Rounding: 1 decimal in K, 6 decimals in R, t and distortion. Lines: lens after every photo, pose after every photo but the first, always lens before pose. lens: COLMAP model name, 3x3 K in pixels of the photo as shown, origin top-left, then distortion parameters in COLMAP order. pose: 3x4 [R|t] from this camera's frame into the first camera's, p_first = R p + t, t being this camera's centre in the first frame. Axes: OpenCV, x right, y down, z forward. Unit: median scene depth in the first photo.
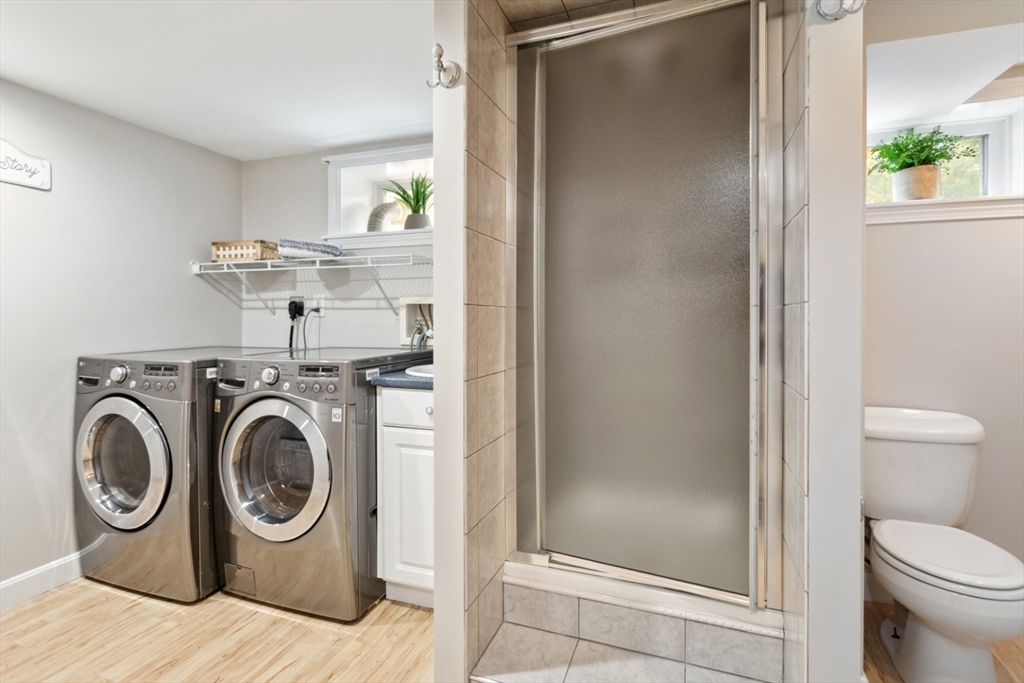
lens RADIAL K [[500.0, 0, 523.1], [0, 500.0, 318.2], [0, 0, 1]] dist [0.001204, -0.000432]
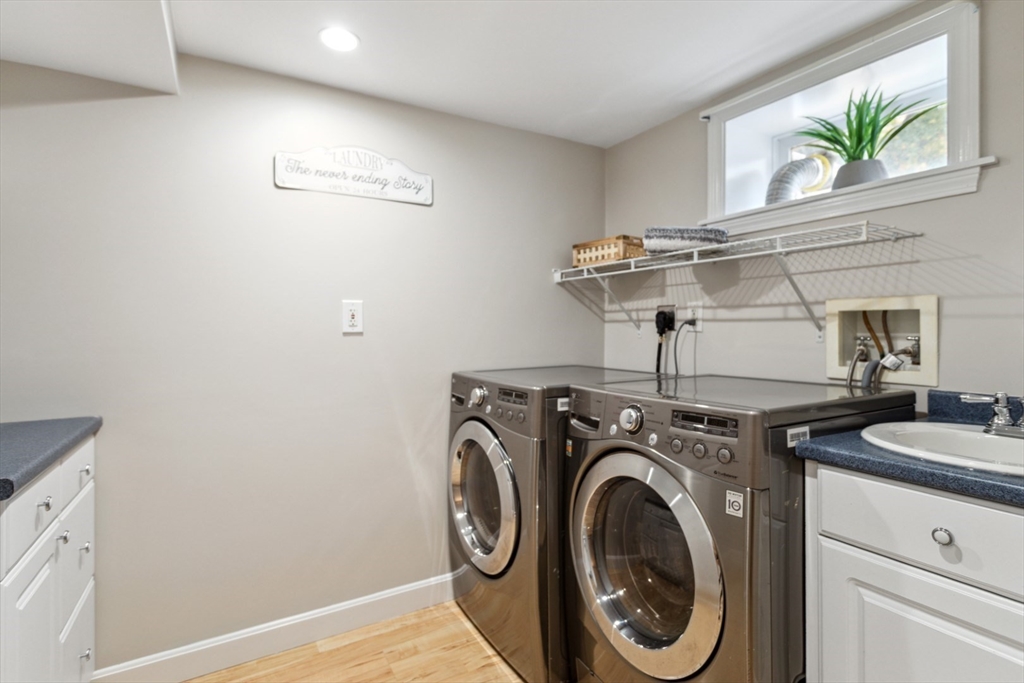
lens RADIAL K [[500.0, 0, 515.1], [0, 500.0, 335.7], [0, 0, 1]] dist [0.001204, -0.000432]
pose [[0.757936, 0.007936, -0.652280, -0.168916], [-0.001346, 0.999943, 0.010602, -0.005736], [0.652327, -0.007158, 0.757904, 0.354257]]
